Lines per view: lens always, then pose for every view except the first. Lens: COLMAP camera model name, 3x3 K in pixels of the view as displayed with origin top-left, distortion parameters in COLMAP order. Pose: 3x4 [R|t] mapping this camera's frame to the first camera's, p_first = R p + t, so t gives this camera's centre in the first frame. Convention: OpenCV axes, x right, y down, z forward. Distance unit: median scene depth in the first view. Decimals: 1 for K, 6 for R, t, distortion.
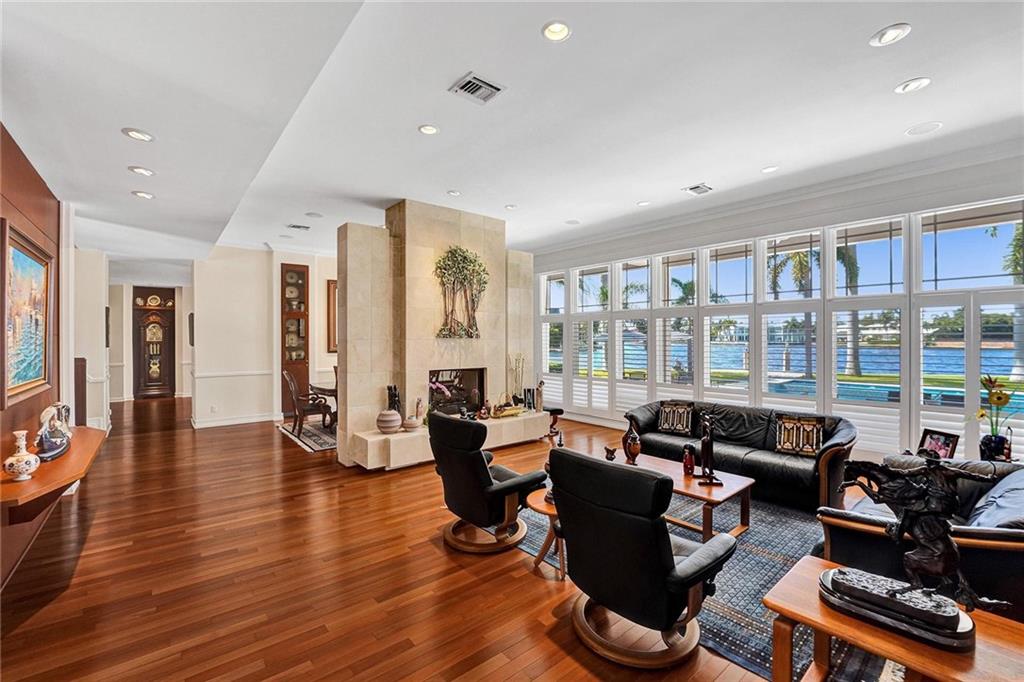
lens RADIAL K [[426.2, 0, 509.2], [0, 426.2, 340.3], [0, 0, 1]] dist [-0.001090, -0.000099]
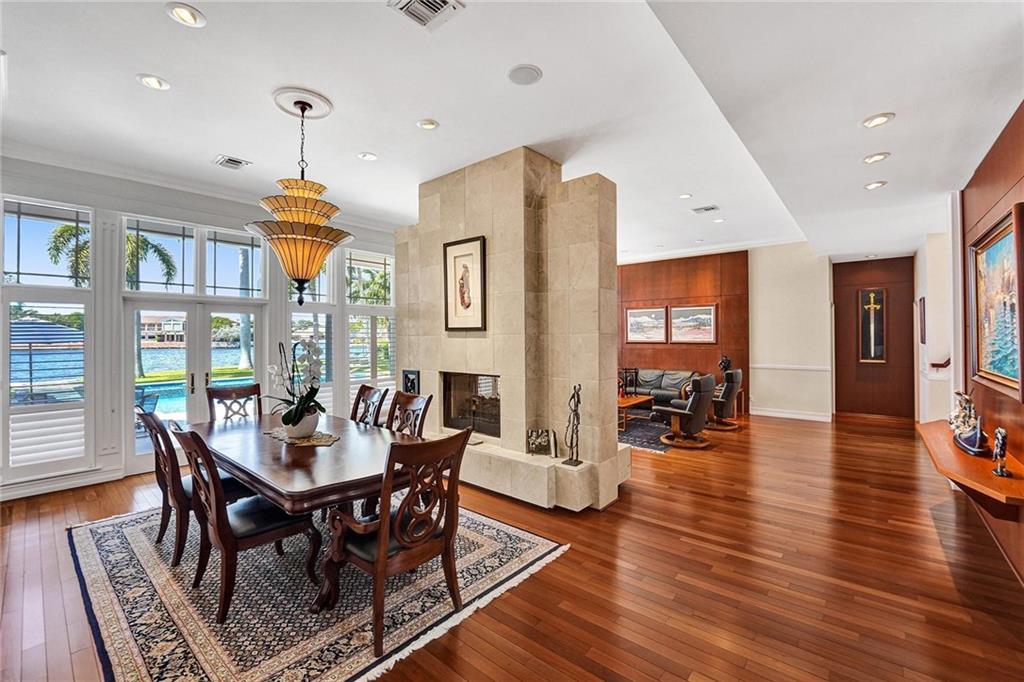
lens RADIAL K [[426.2, 0, 507.4], [0, 426.2, 332.8], [0, 0, 1]] dist [-0.001090, -0.000099]
pose [[-0.171140, 0.009657, 0.985199, -1.783298], [0.002979, 0.999952, -0.009285, 0.009361], [-0.985242, 0.001346, -0.171161, 2.130815]]
